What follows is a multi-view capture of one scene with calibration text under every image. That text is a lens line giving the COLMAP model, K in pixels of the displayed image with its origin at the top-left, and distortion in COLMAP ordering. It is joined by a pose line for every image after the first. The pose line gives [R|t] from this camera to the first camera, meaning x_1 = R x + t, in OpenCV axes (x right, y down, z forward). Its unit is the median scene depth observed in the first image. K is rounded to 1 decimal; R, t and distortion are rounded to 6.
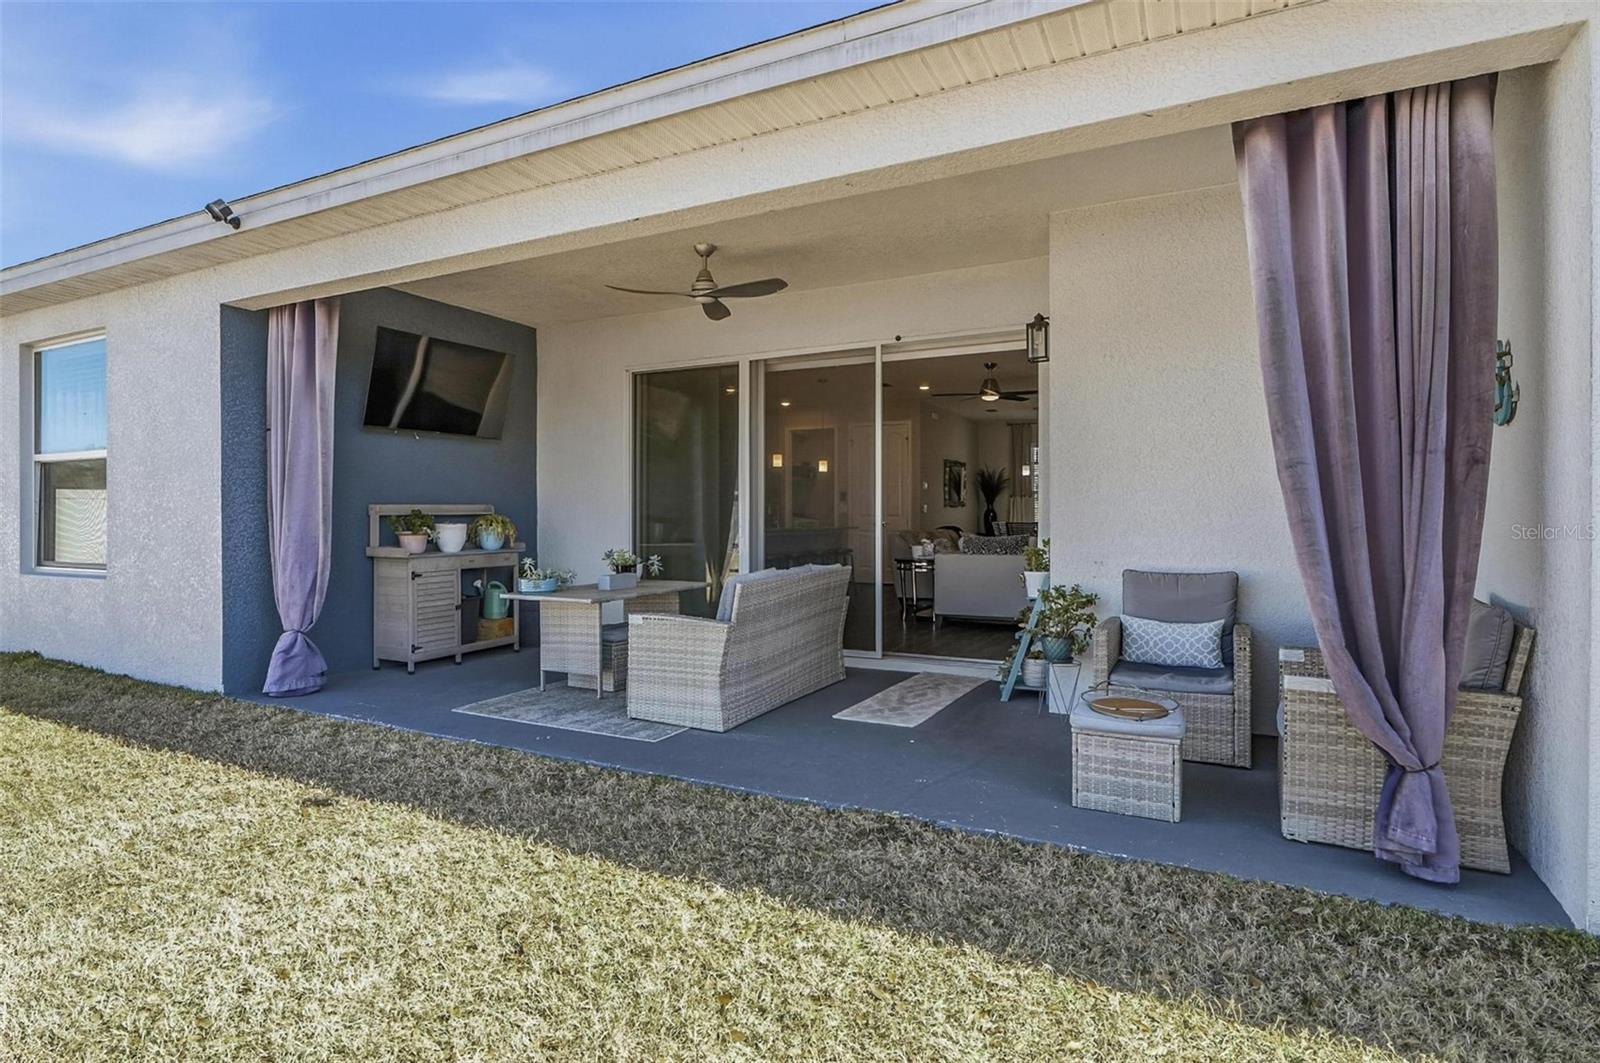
lens RADIAL K [[818.6, 0, 800.0], [0, 818.6, 531.5], [0, 0, 1]] dist [-0.001073, -0.000618]
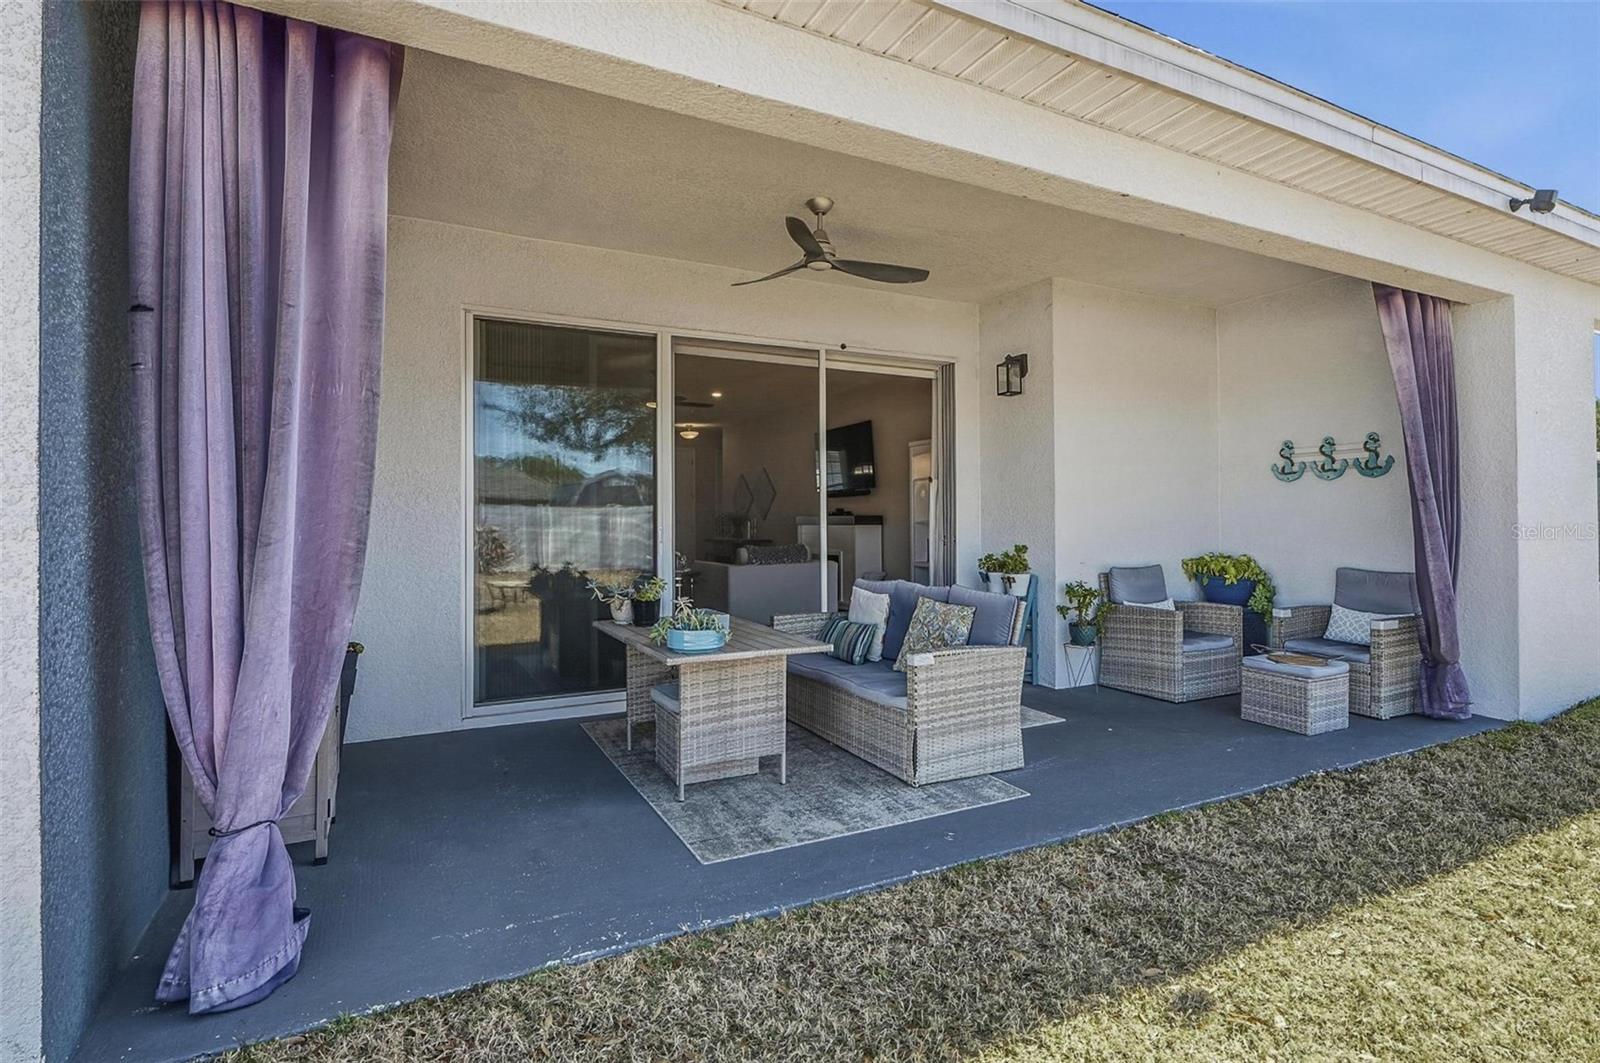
lens RADIAL K [[788.9, 0, 800.0], [0, 788.9, 531.5], [0, 0, 1]] dist [-0.000757, -0.000302]
pose [[0.586636, -0.015182, 0.809708, -0.788280], [0.020437, 0.999783, 0.003940, -0.021188], [-0.809593, 0.014237, 0.586820, 0.565466]]
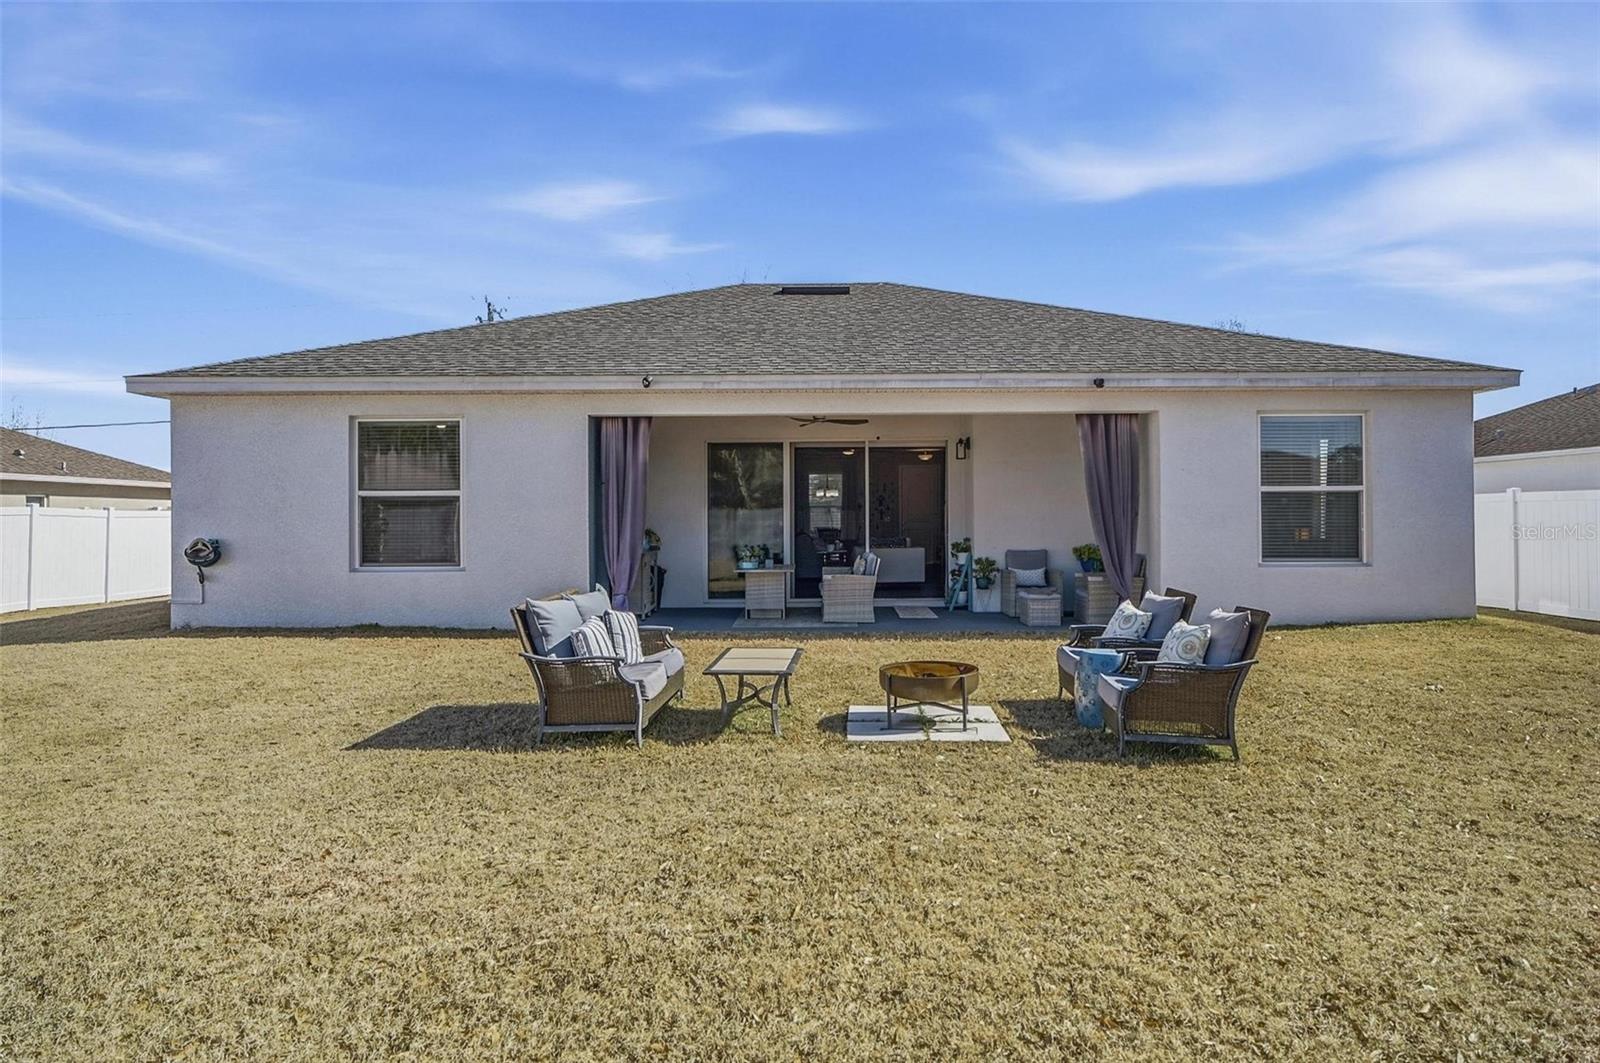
lens RADIAL K [[903.9, 0, 800.0], [0, 903.9, 531.5], [0, 0, 1]] dist [0.000880, 0.000328]
pose [[0.895412, -0.010703, 0.445110, -1.178634], [0.012302, 0.999924, -0.000703, -0.012560], [-0.445068, 0.006105, 0.895476, -0.996275]]
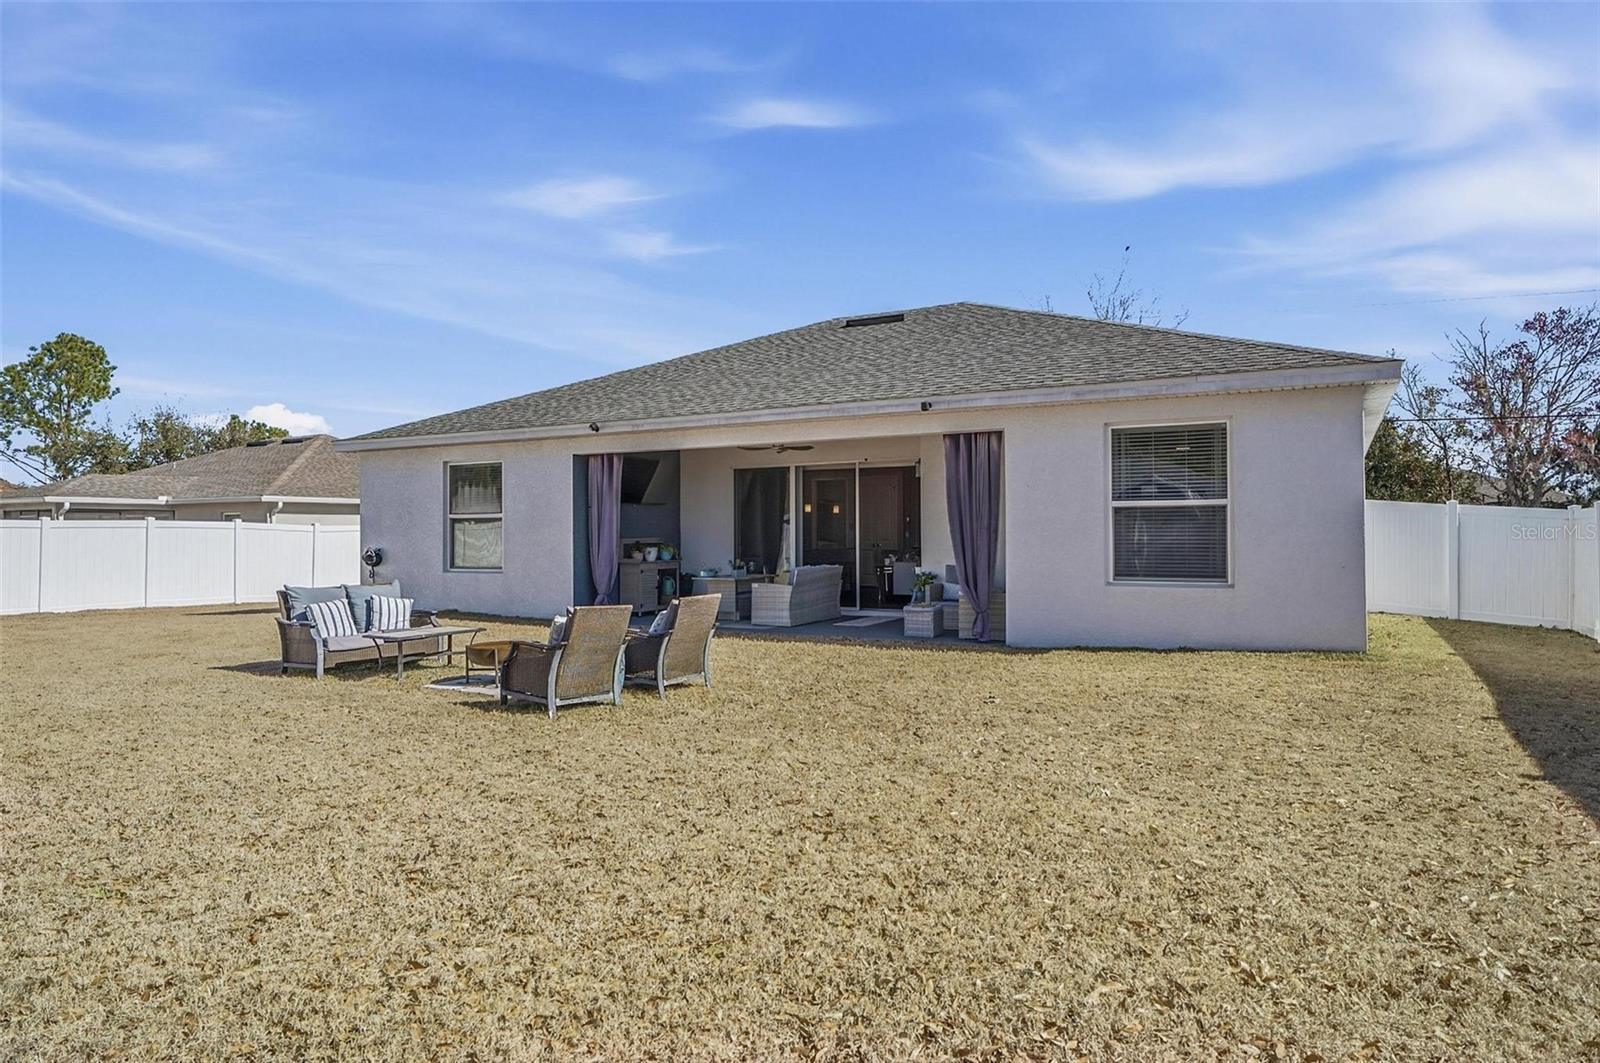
lens RADIAL K [[947.9, 0, 800.0], [0, 947.9, 531.5], [0, 0, 1]] dist [0.000938, -0.000015]
pose [[0.999605, -0.004257, -0.027796, 0.017563], [0.003693, 0.999787, -0.020288, 0.000356], [0.027877, 0.020177, 0.999408, -1.679374]]
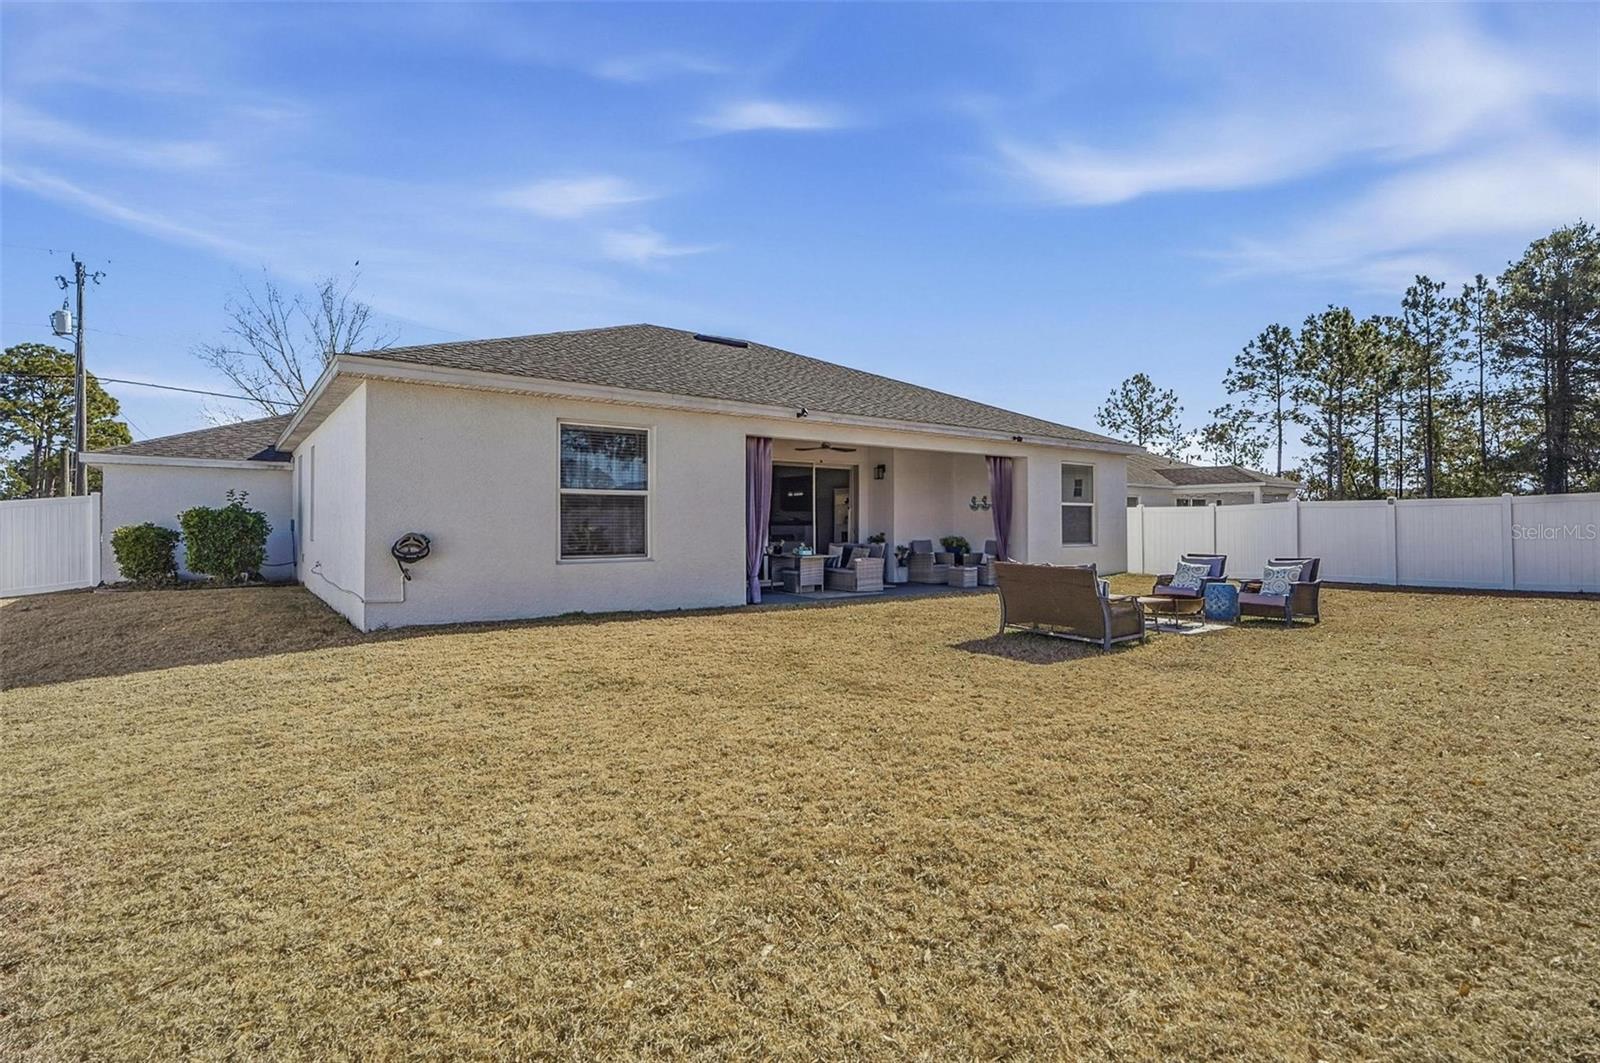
lens RADIAL K [[773.7, 0, 802.6], [0, 773.7, 514.3], [0, 0, 1]] dist [-0.000613, -0.000092]
pose [[0.436370, 0.008906, 0.899723, -2.566510], [0.012886, 0.999787, -0.016146, -0.017642], [-0.899675, 0.018639, 0.436162, -0.074503]]
